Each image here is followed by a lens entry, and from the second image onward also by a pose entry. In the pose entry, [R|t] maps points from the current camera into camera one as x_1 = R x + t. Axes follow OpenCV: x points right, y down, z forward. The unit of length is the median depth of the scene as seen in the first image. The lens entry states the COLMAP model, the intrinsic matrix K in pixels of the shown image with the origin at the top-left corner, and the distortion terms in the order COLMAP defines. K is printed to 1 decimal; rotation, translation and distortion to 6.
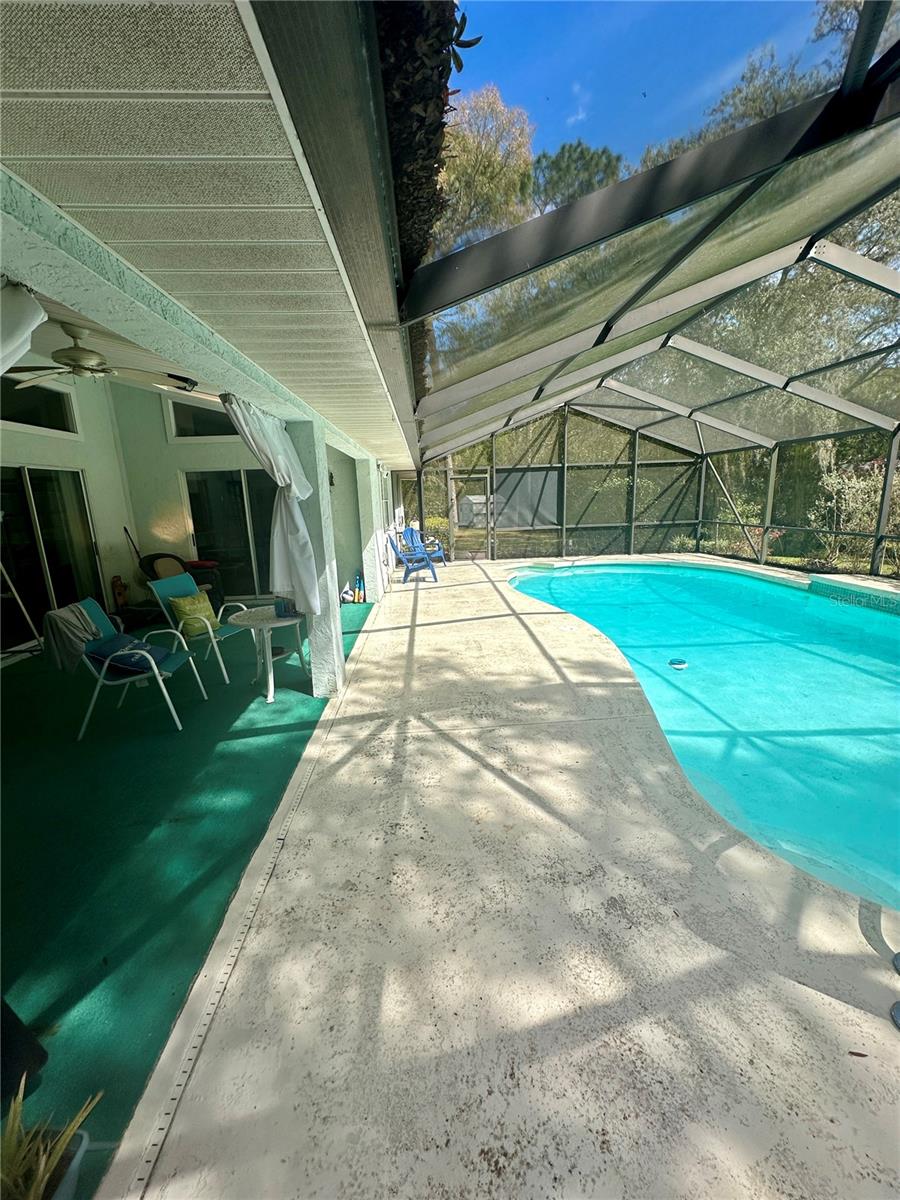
lens RADIAL K [[477.7, 0, 450.4], [0, 477.7, 598.5], [0, 0, 1]] dist [0.001690, -0.000245]
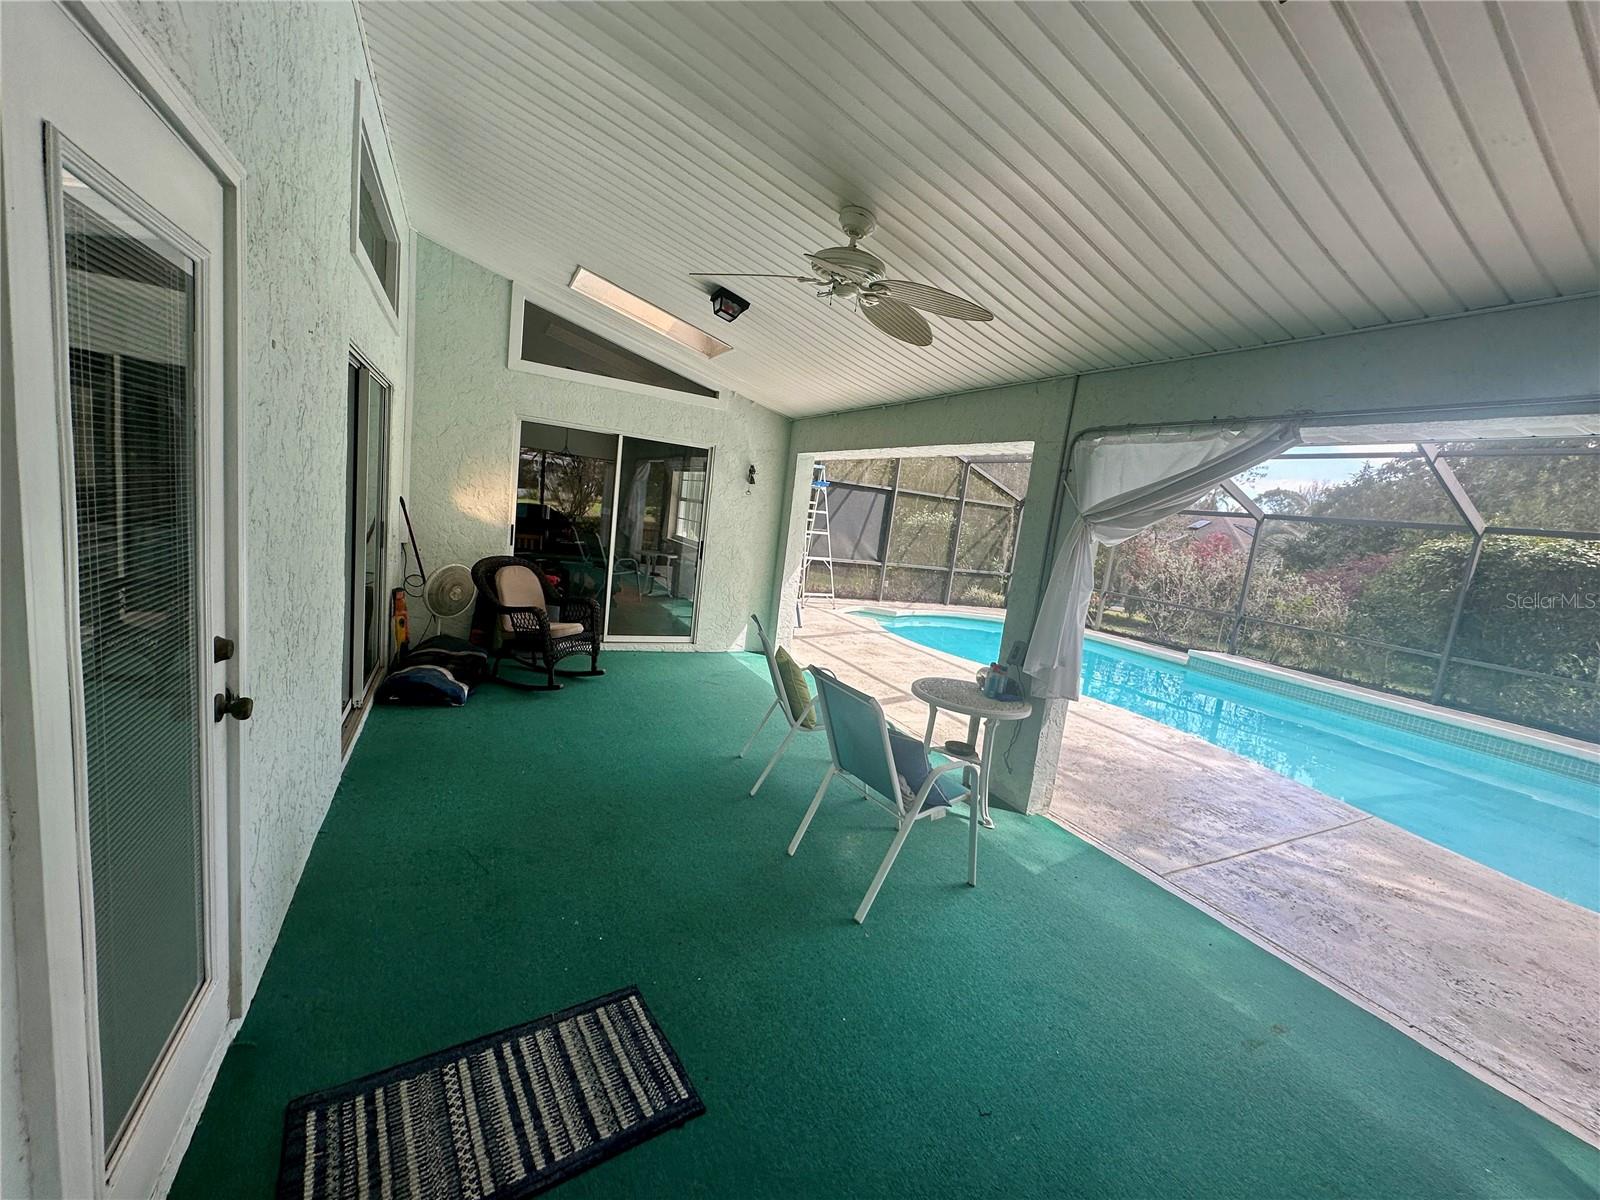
lens RADIAL K [[637.0, 0, 800.6], [0, 637.0, 608.2], [0, 0, 1]] dist [0.001690, -0.000245]
pose [[0.900614, 0.079873, 0.427218, -0.960102], [-0.062598, 0.996558, -0.054355, -0.025498], [-0.430088, 0.022210, 0.902514, 0.268705]]
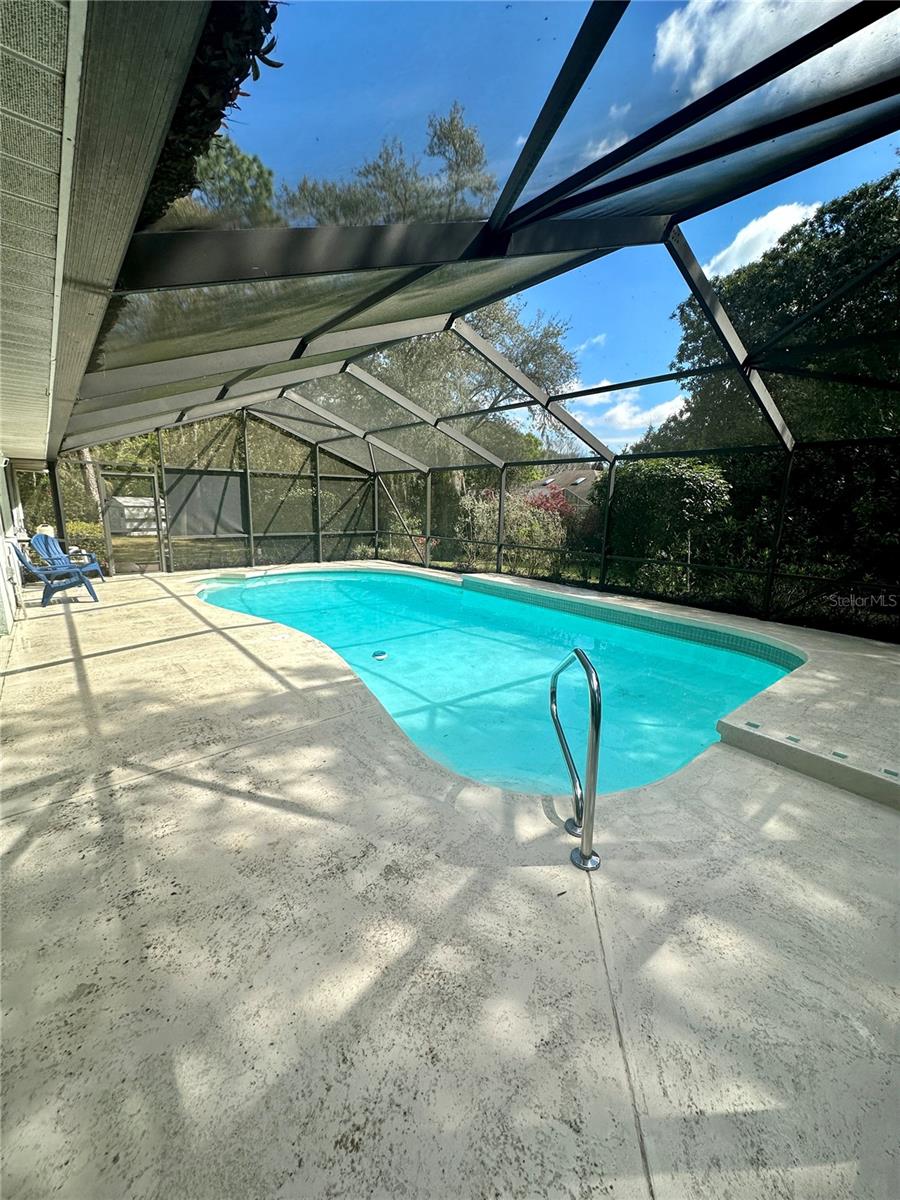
lens RADIAL K [[477.7, 0, 448.1], [0, 477.7, 599.2], [0, 0, 1]] dist [0.001690, -0.000245]
pose [[0.799420, -0.070368, 0.596637, -0.078808], [0.080868, 0.996682, 0.009197, 0.003258], [-0.595305, 0.040896, 0.802459, -0.001930]]
